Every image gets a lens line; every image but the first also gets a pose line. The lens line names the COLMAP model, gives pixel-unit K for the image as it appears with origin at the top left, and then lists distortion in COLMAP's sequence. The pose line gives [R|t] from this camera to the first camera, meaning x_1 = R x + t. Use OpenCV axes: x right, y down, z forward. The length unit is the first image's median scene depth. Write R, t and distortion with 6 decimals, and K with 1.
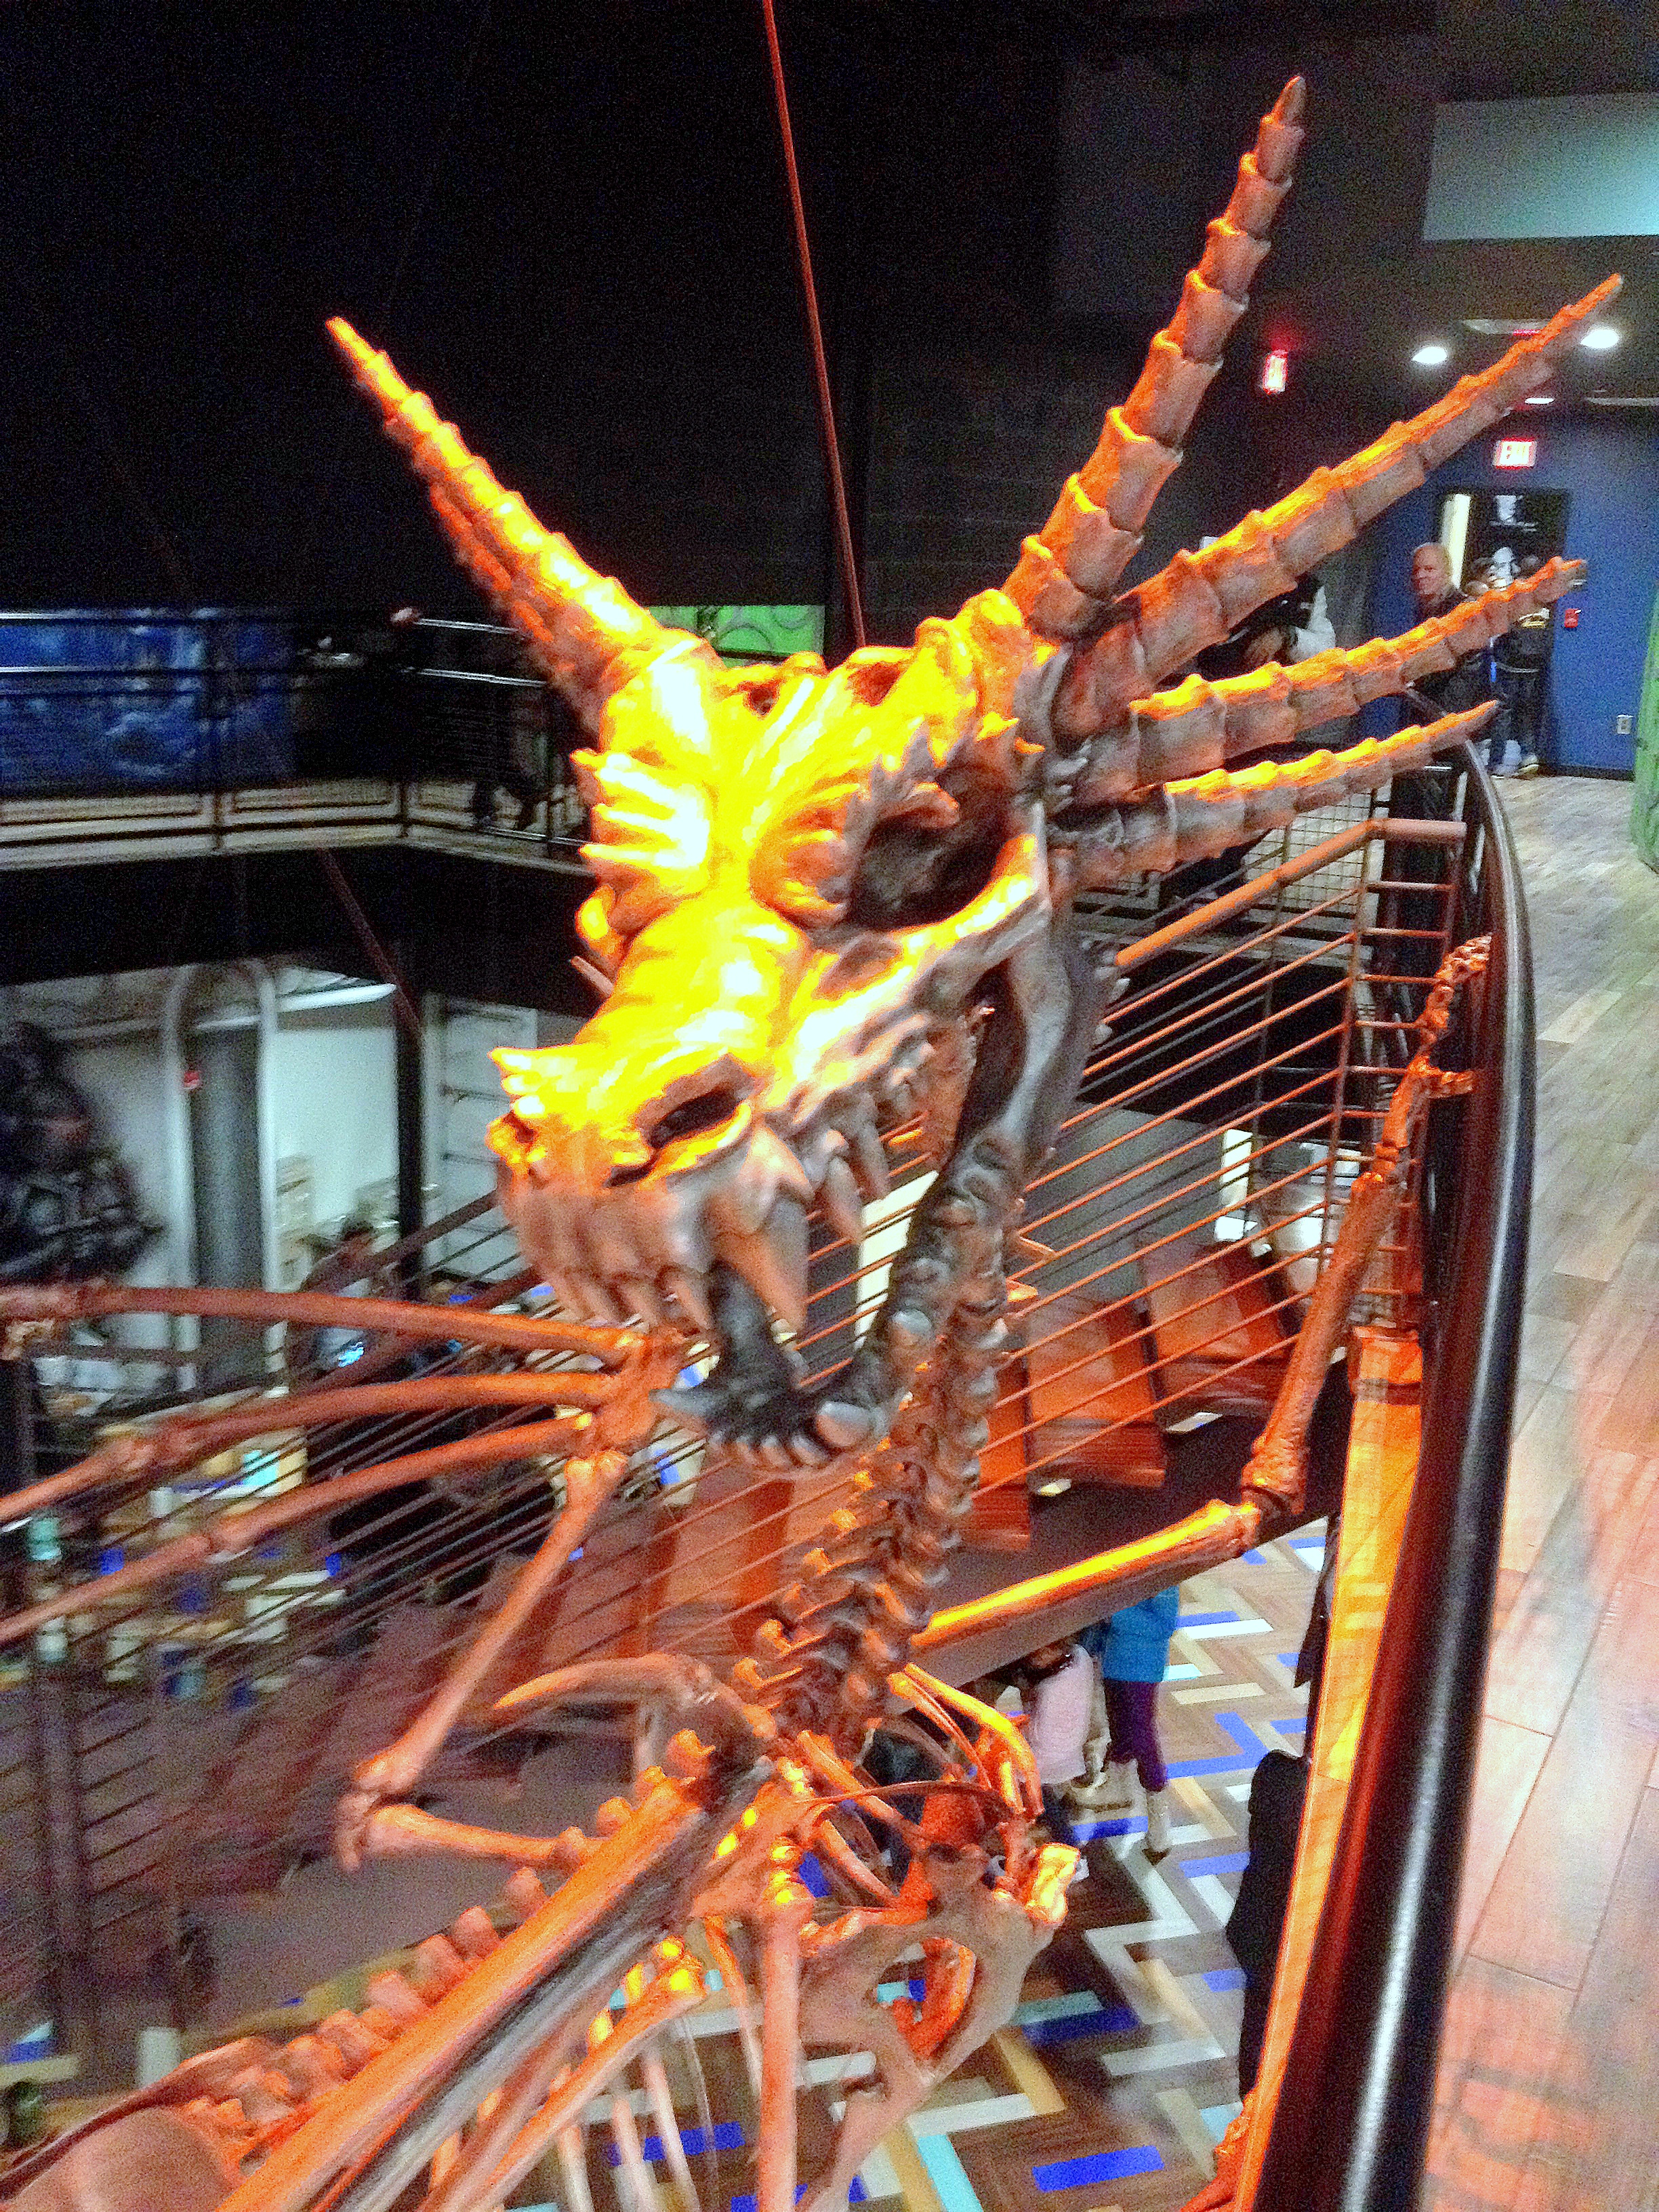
lens RADIAL K [[2059.8, 0, 790.7], [0, 2059.8, 1112.7], [0, 0, 1]] dist [0.171885, -0.448648]
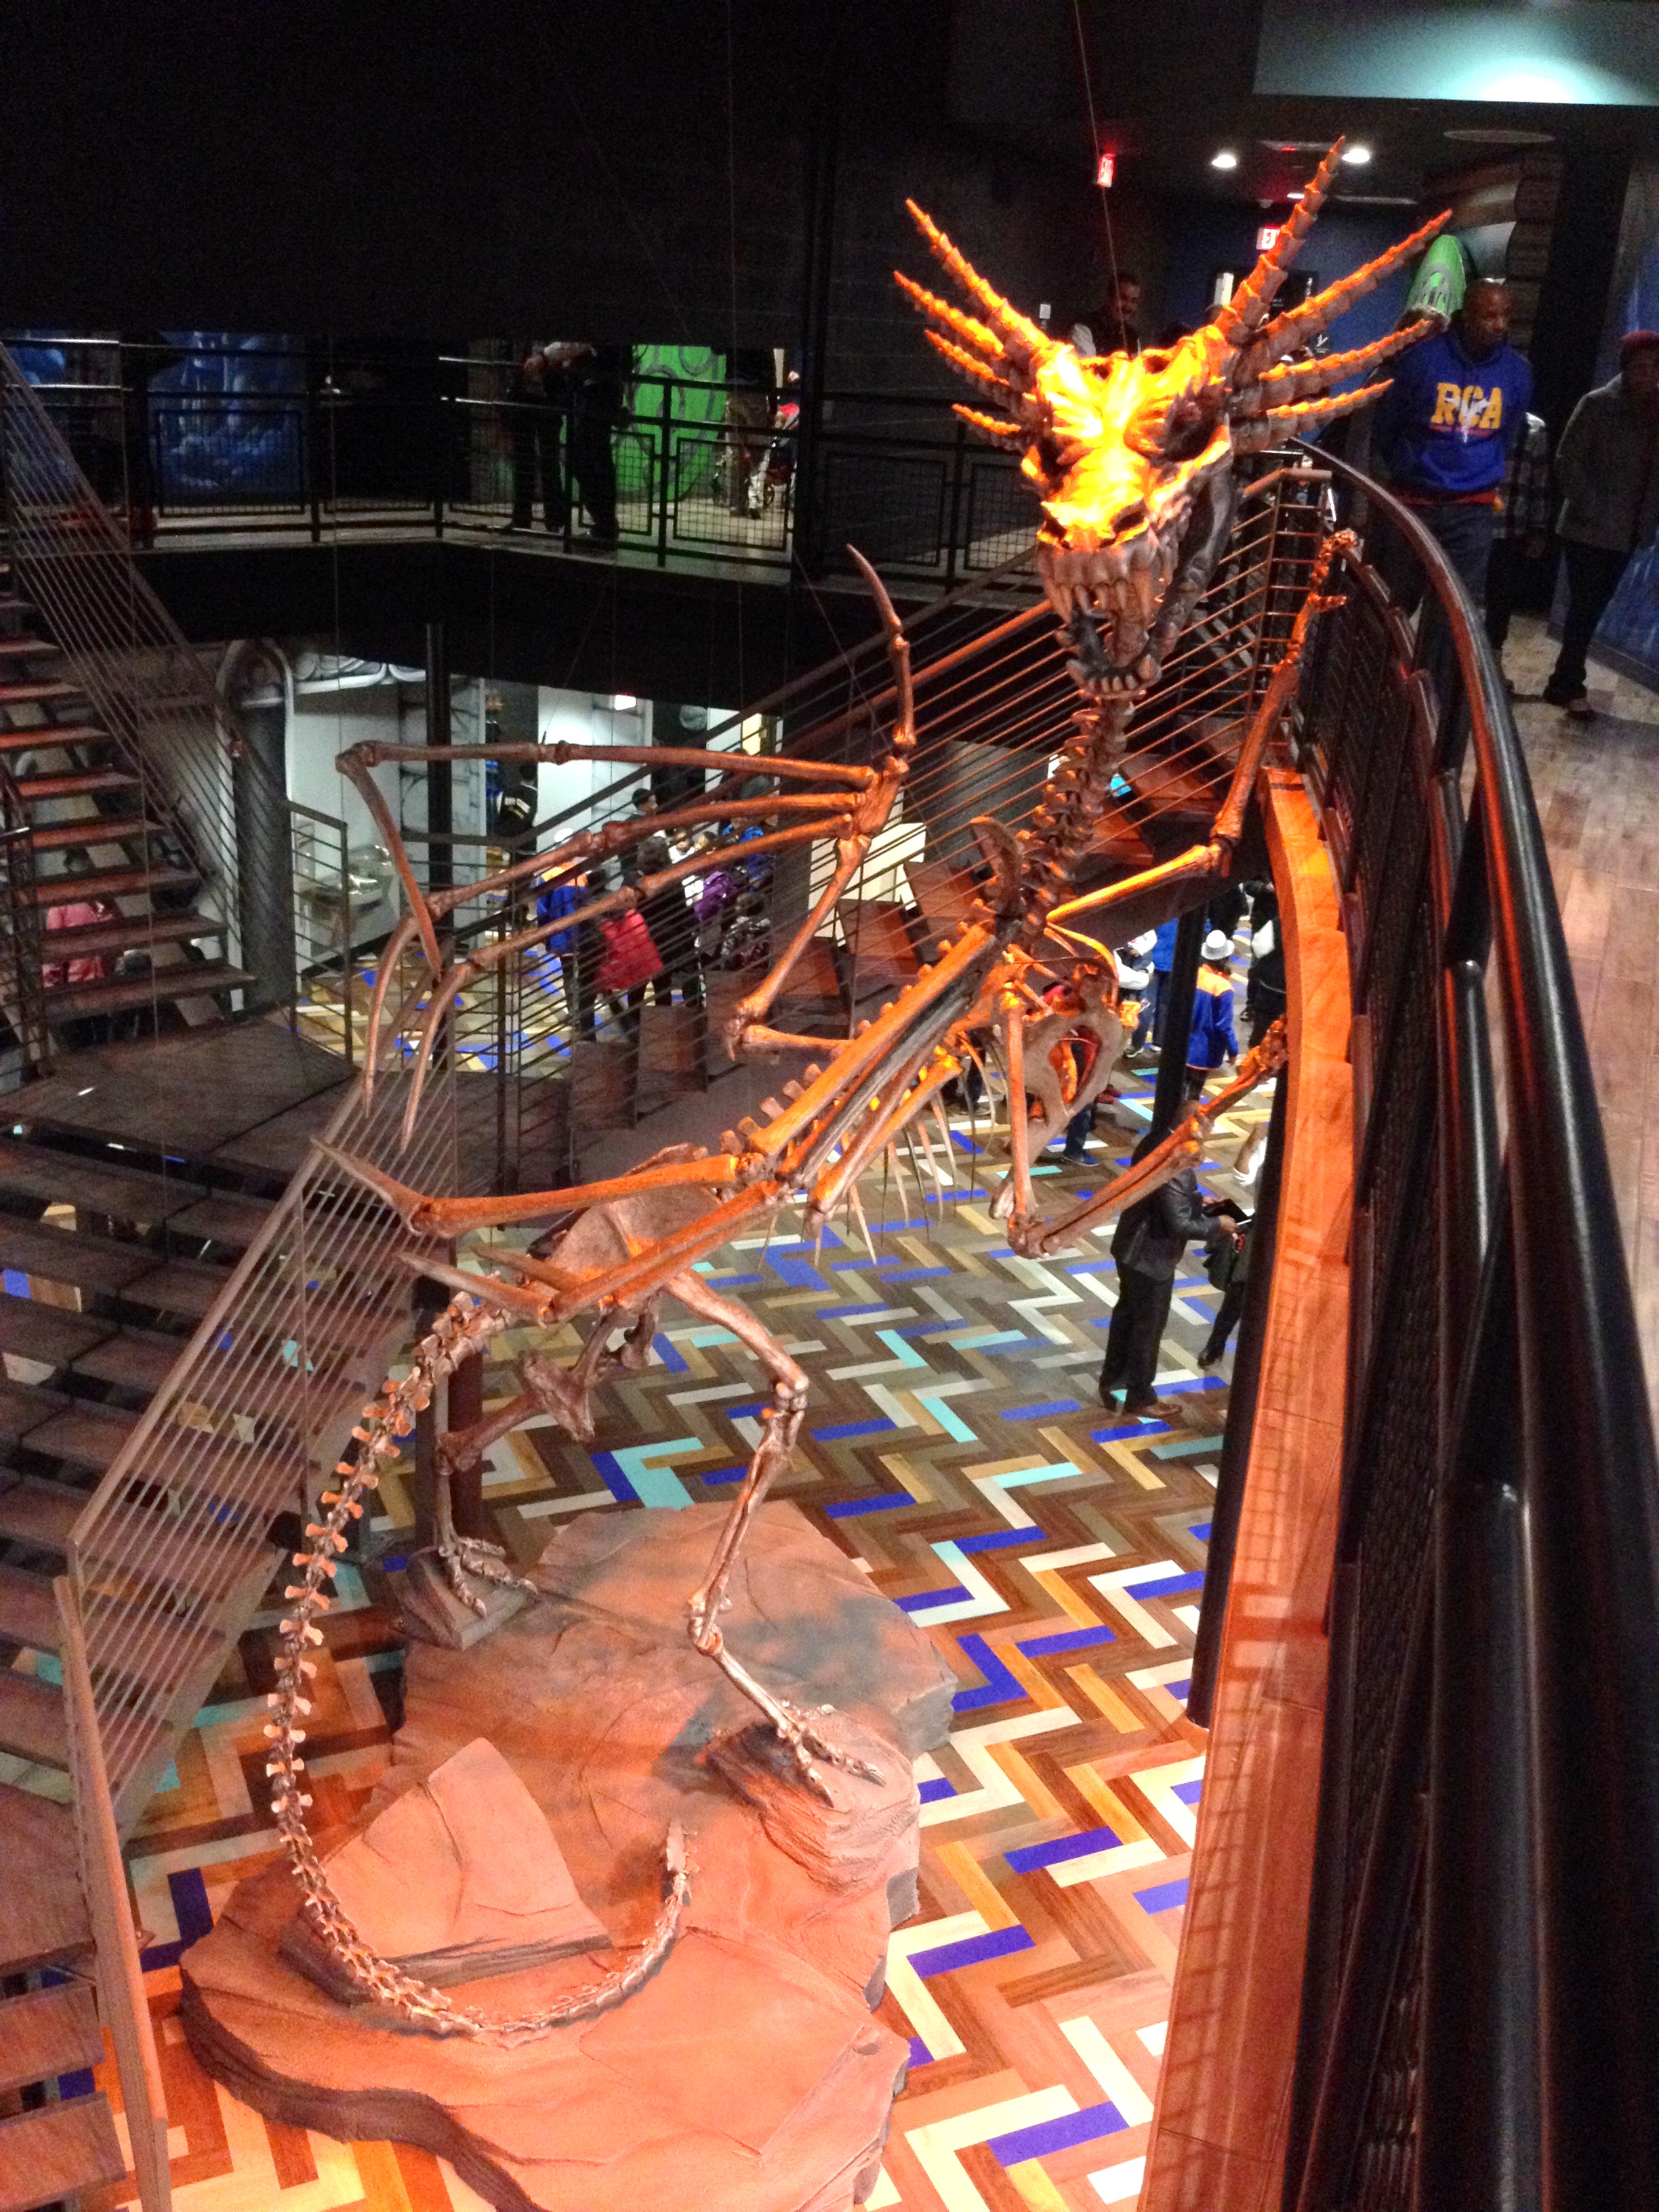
lens RADIAL K [[2059.8, 0, 790.7], [0, 2059.8, 1112.7], [0, 0, 1]] dist [0.171885, -0.448648]
pose [[0.991154, -0.026524, 0.130036, -0.708943], [0.013033, 0.994541, 0.103525, 0.397319], [-0.132072, -0.100915, 0.986090, -1.419942]]
